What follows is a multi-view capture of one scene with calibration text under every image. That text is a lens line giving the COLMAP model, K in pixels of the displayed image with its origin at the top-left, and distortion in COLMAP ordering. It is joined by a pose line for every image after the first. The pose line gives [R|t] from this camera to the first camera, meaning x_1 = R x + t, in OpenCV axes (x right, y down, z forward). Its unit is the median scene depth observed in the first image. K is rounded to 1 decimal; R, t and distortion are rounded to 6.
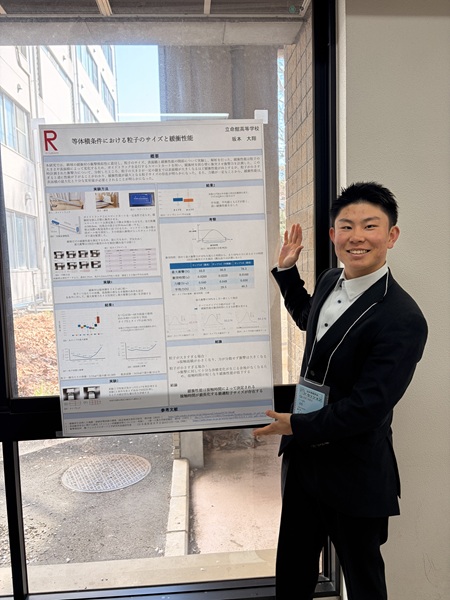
lens RADIAL K [[447.9, 0, 225.0], [0, 447.9, 300.0], [0, 0, 1]] dist [0.004829, -0.002699]
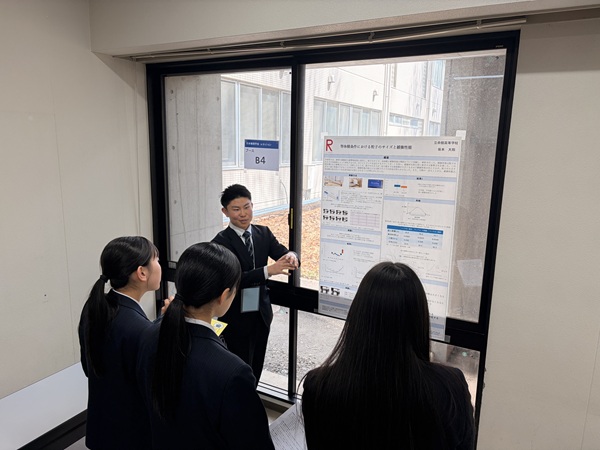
lens RADIAL K [[447.9, 0, 300.0], [0, 447.9, 225.0], [0, 0, 1]] dist [0.004829, -0.002699]
pose [[0.834455, 0.161509, -0.526877, 0.457165], [-0.115317, 0.986097, 0.119642, -0.237678], [0.538875, -0.039078, 0.841479, -0.503596]]
